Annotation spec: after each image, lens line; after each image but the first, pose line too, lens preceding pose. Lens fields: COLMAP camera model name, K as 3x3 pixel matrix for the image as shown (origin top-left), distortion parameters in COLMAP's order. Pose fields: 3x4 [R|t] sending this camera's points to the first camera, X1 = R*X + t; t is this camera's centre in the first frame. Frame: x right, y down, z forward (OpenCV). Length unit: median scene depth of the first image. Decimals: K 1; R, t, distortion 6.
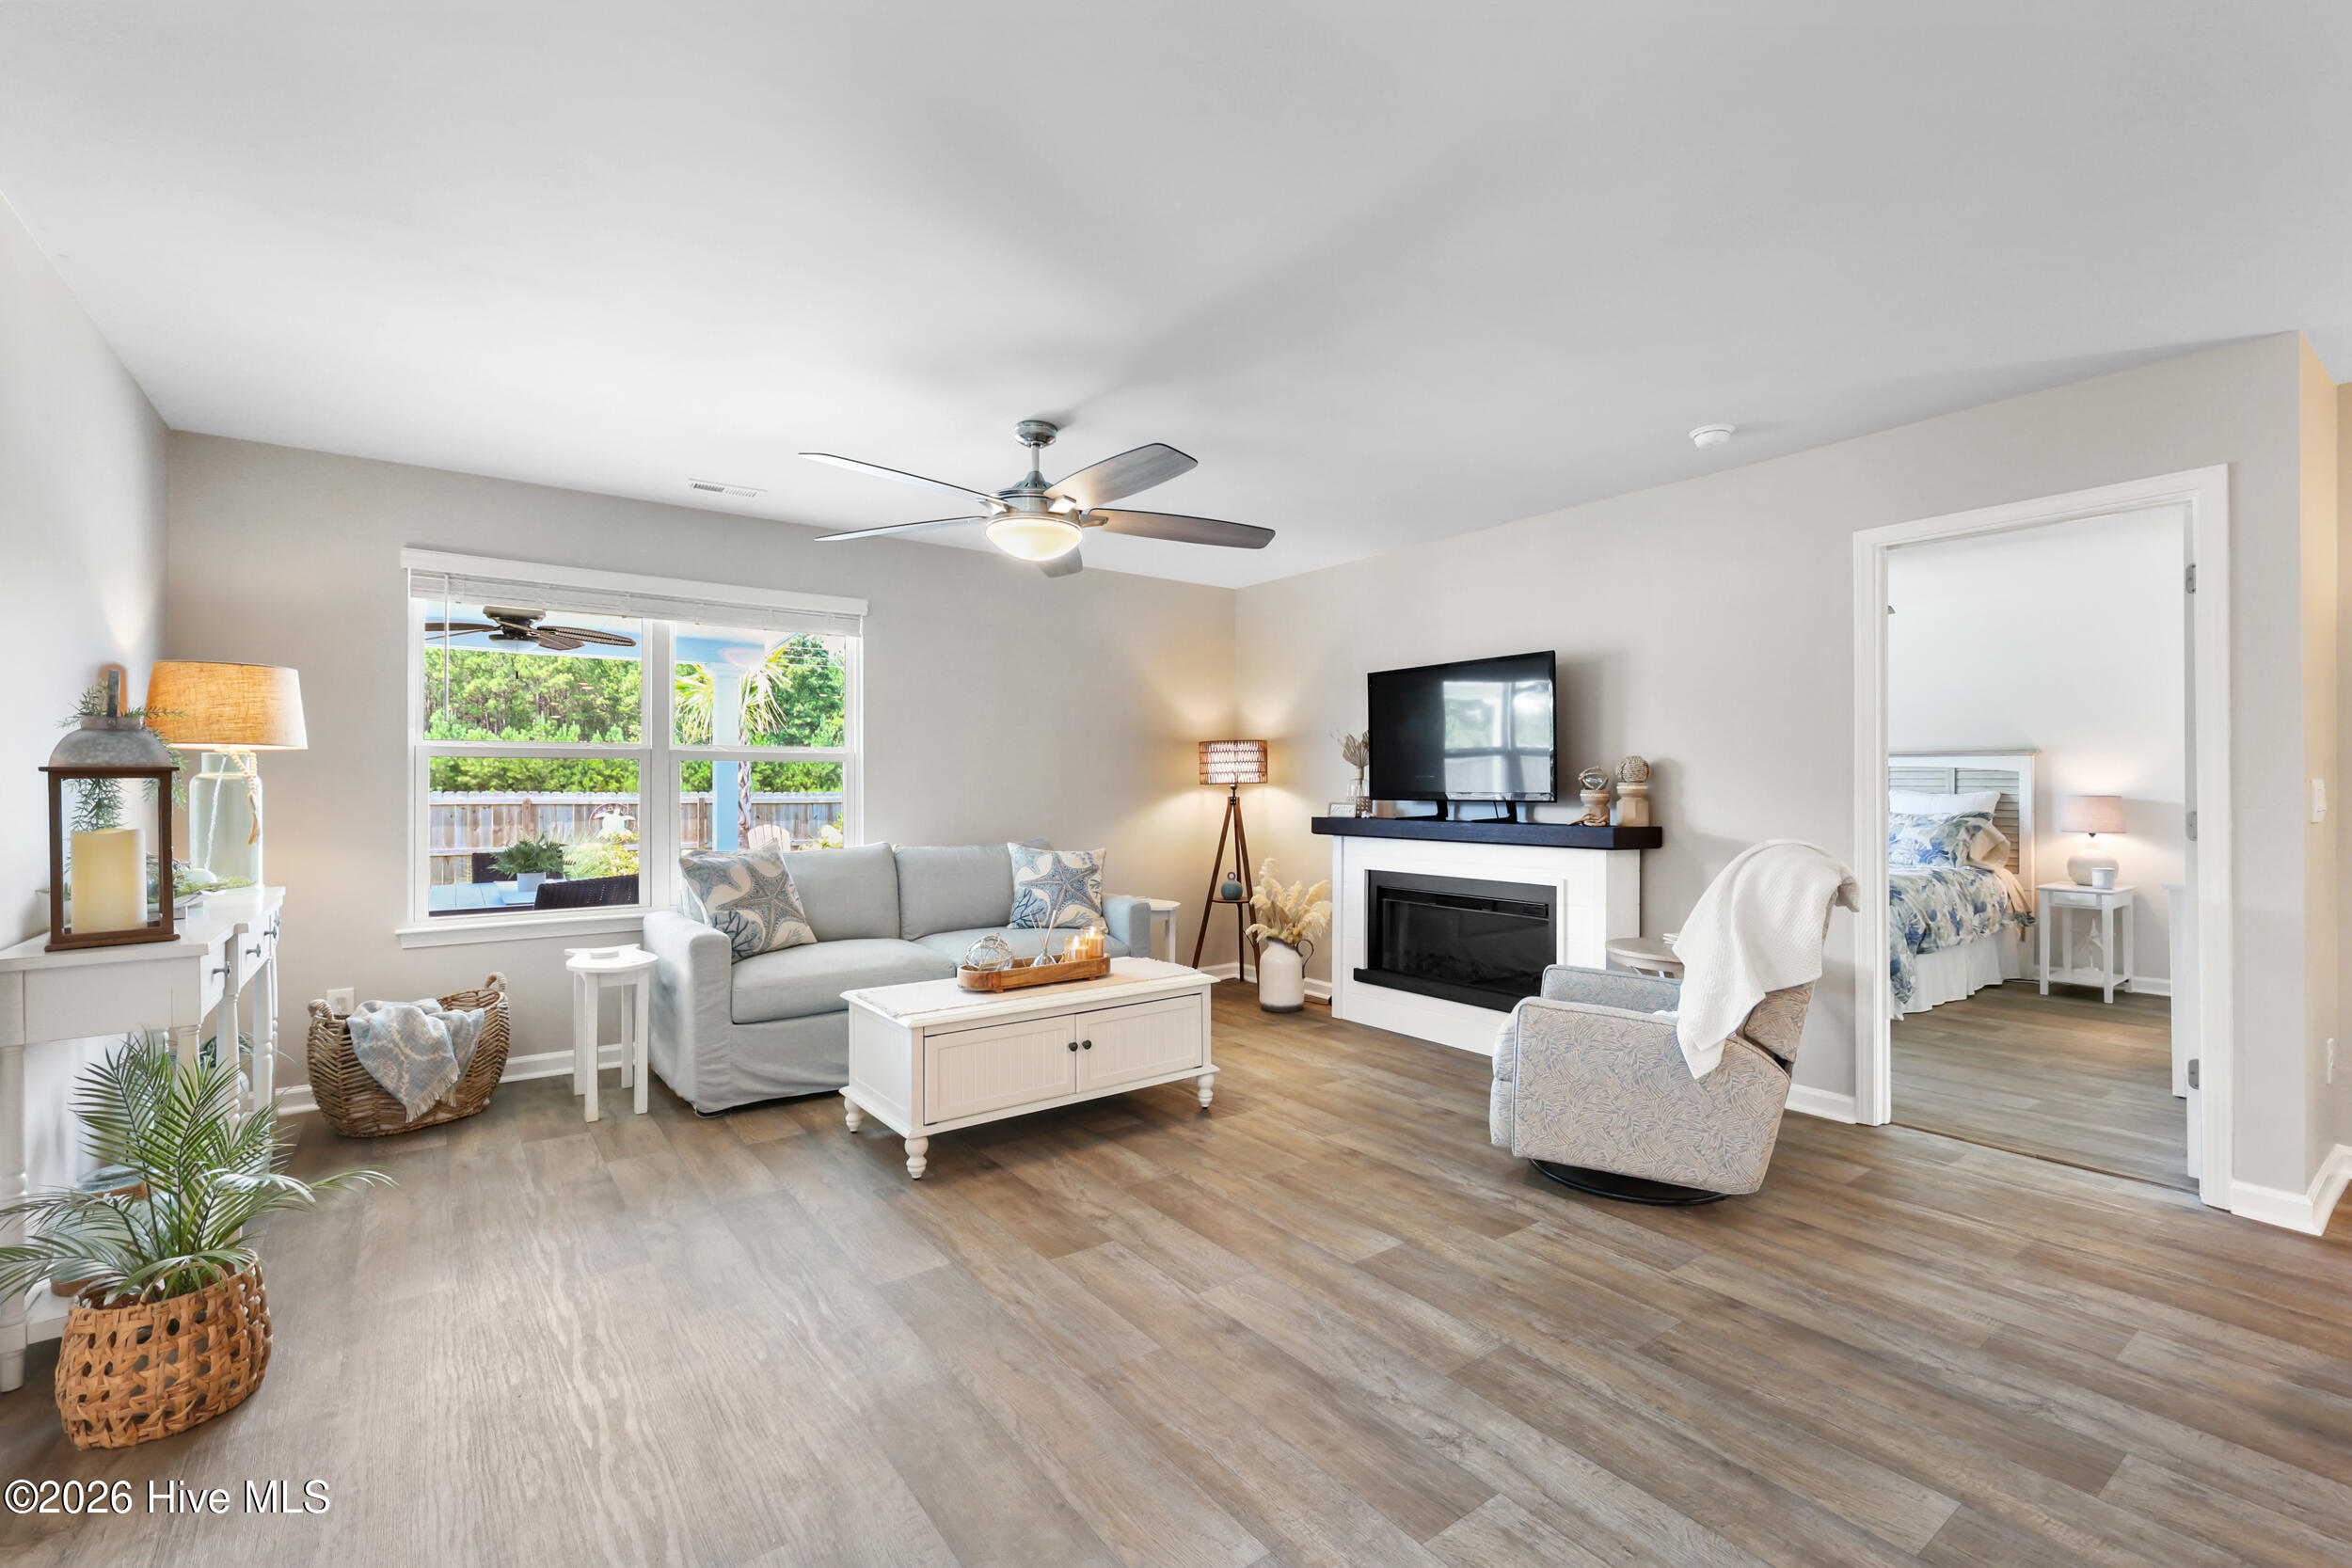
lens RADIAL K [[1019.8, 0, 1188.8], [0, 1019.8, 775.7], [0, 0, 1]] dist [0.004518, -0.000625]
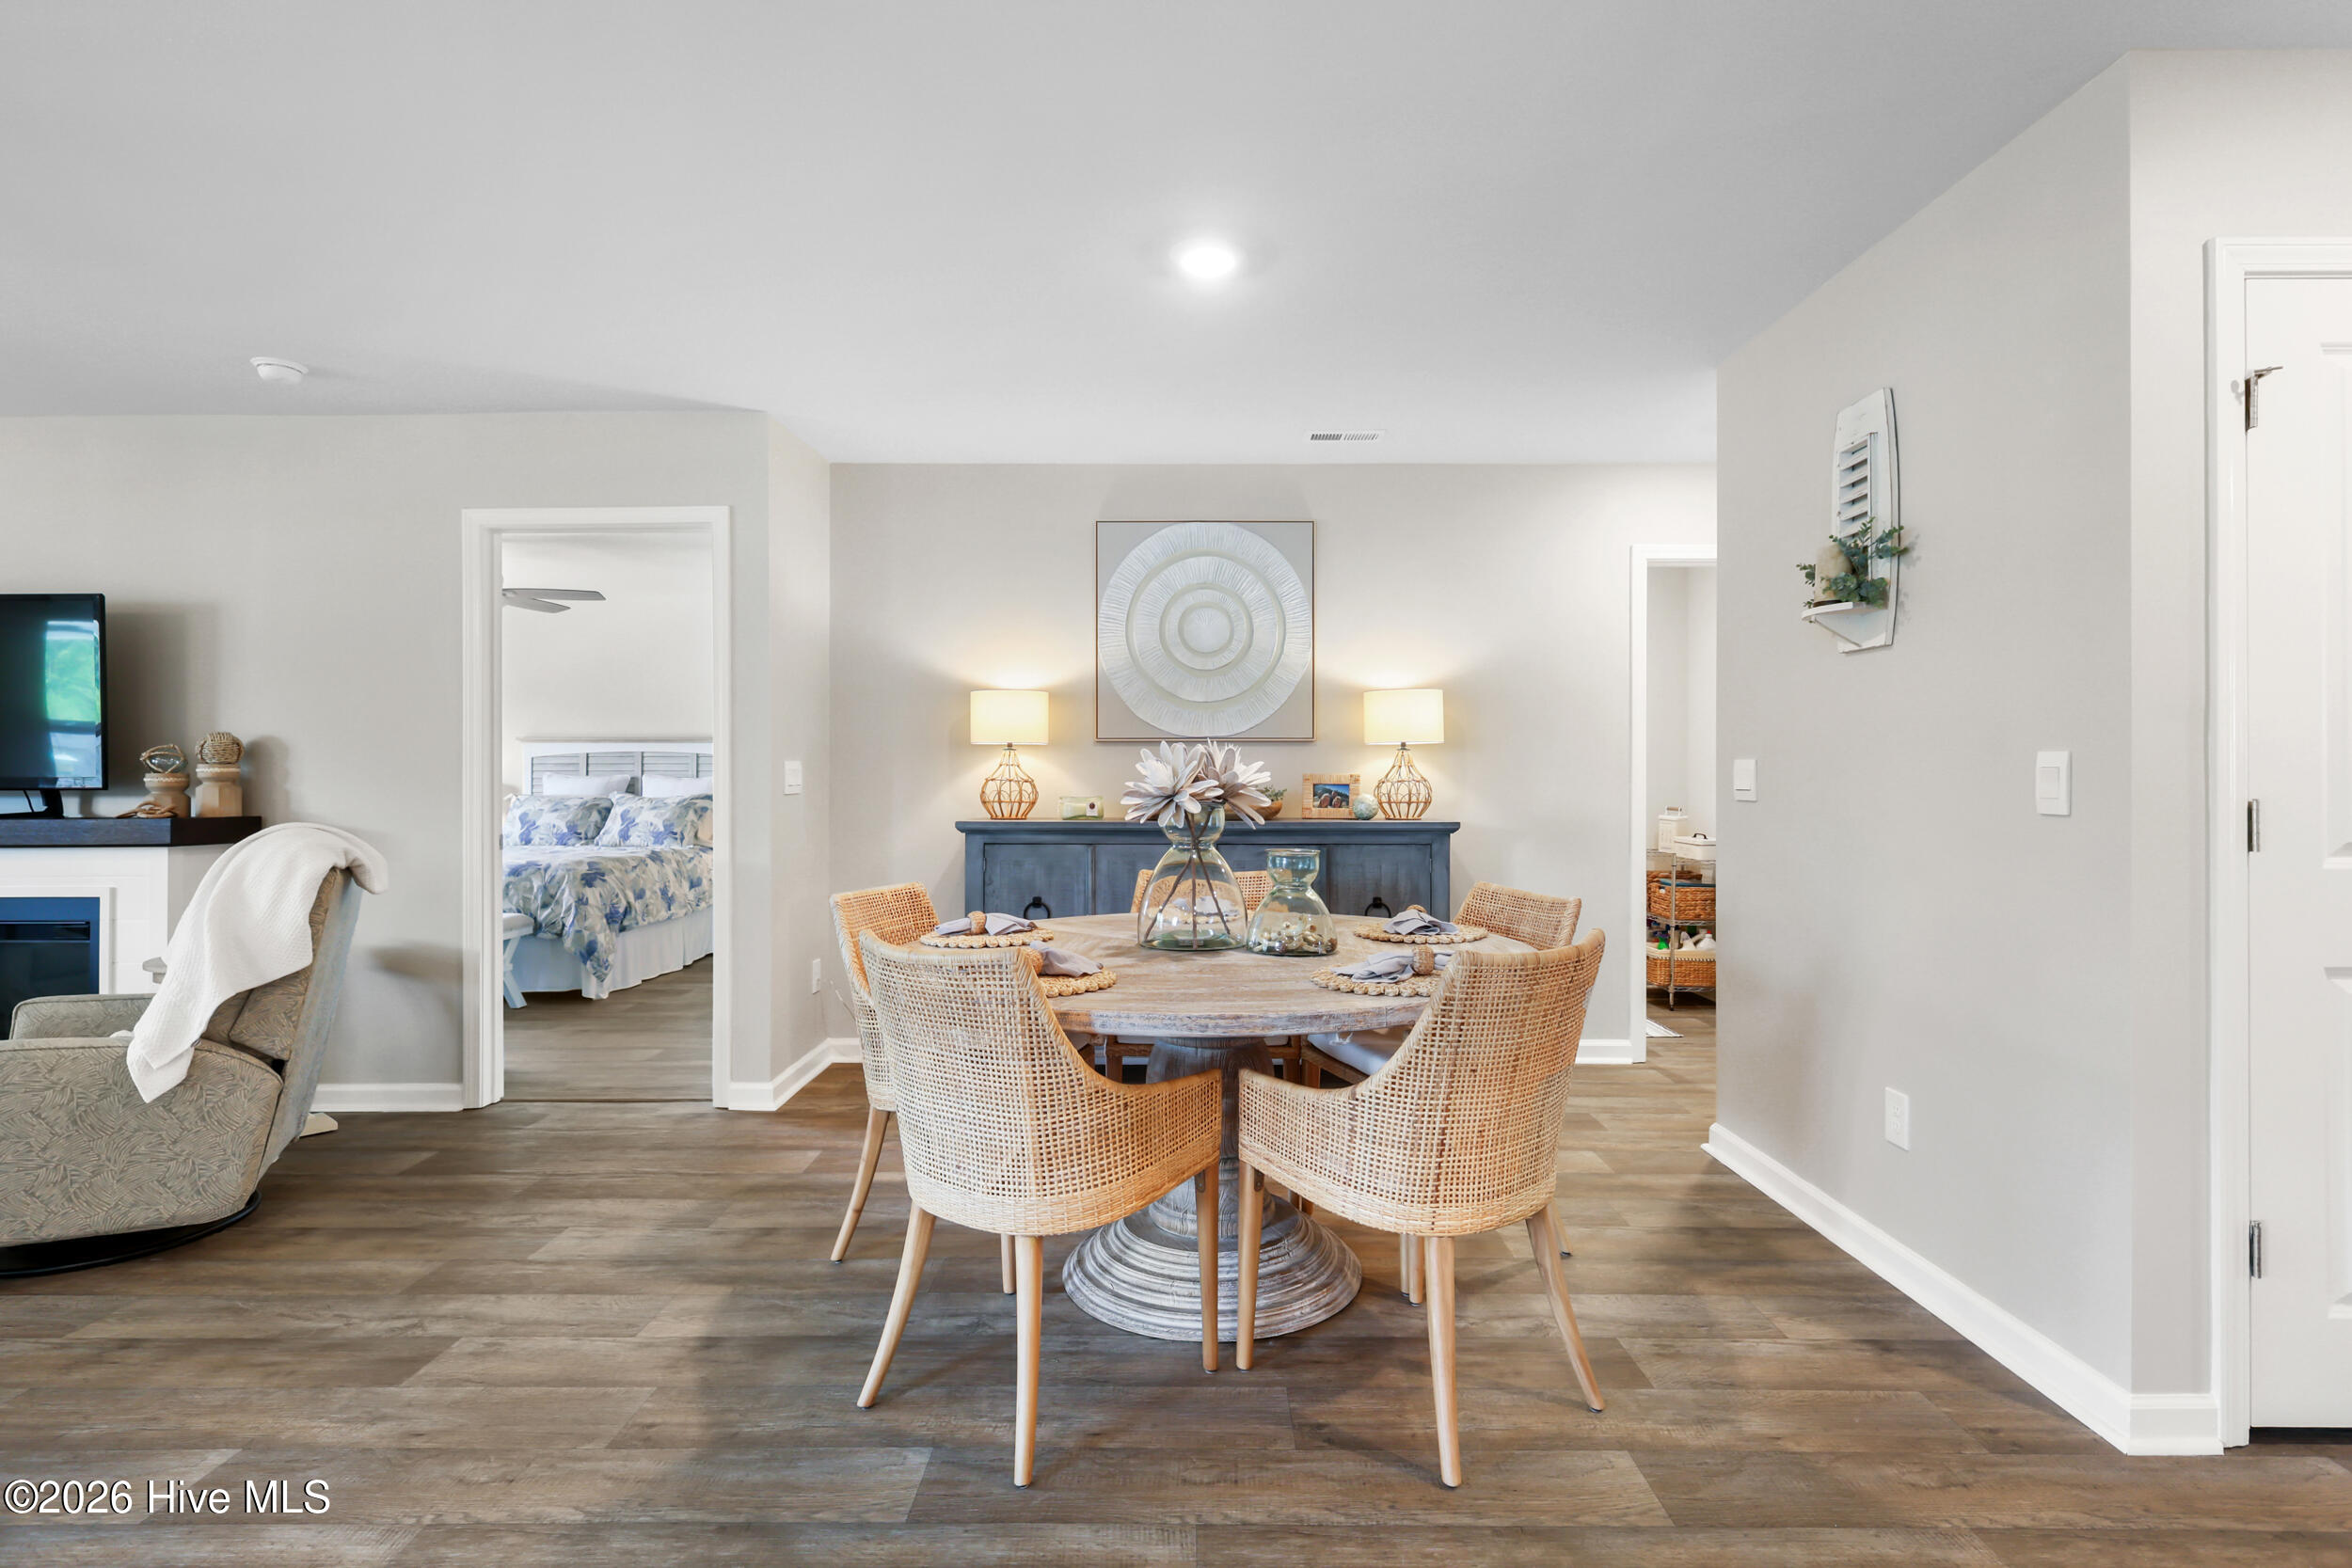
lens RADIAL K [[1142.7, 0, 1170.5], [0, 1142.7, 772.5], [0, 0, 1]] dist [0.006647, -0.000285]
pose [[0.606055, -0.000782, 0.795422, 0.123717], [-0.006044, 0.999966, 0.005588, 0.002879], [-0.795400, -0.008194, 0.606030, -0.141390]]
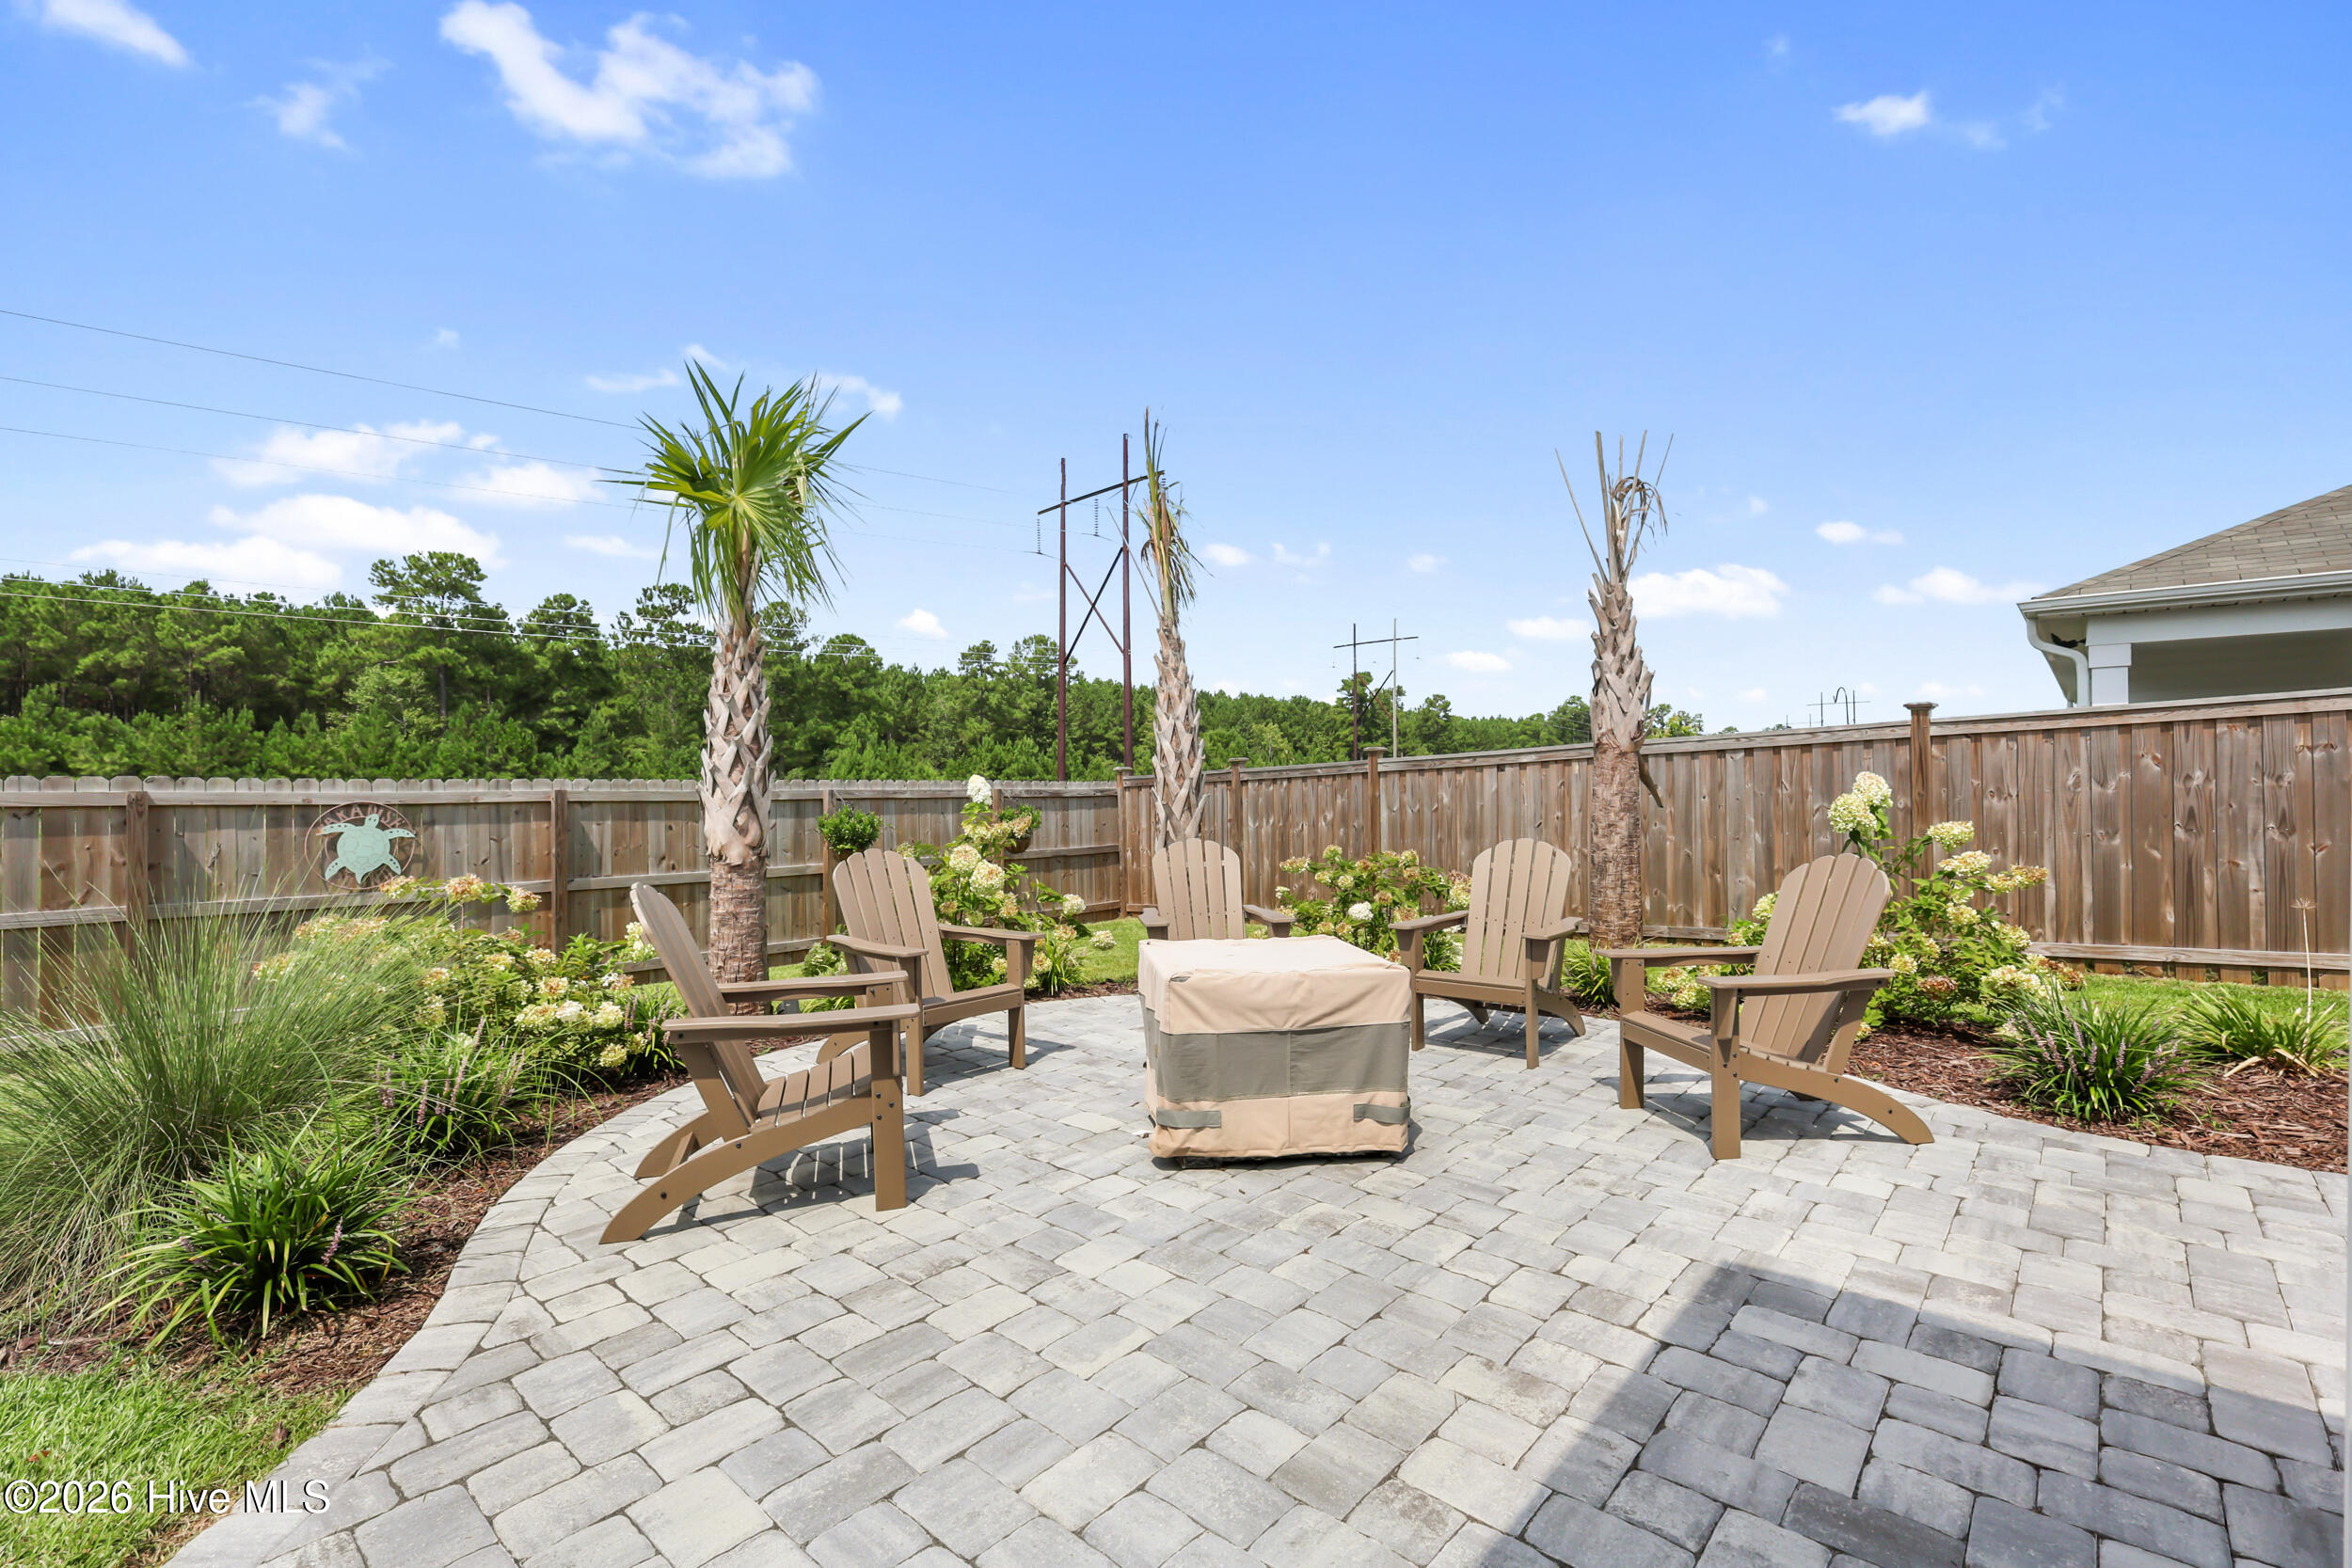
lens RADIAL K [[1019.8, 0, 1191.7], [0, 1019.8, 768.2], [0, 0, 1]] dist [0.004518, -0.000625]
pose [[0.978846, -0.003837, 0.204562, -0.827564], [0.005201, 0.999968, -0.006130, 0.047225], [-0.204532, 0.007065, 0.978834, 1.330964]]
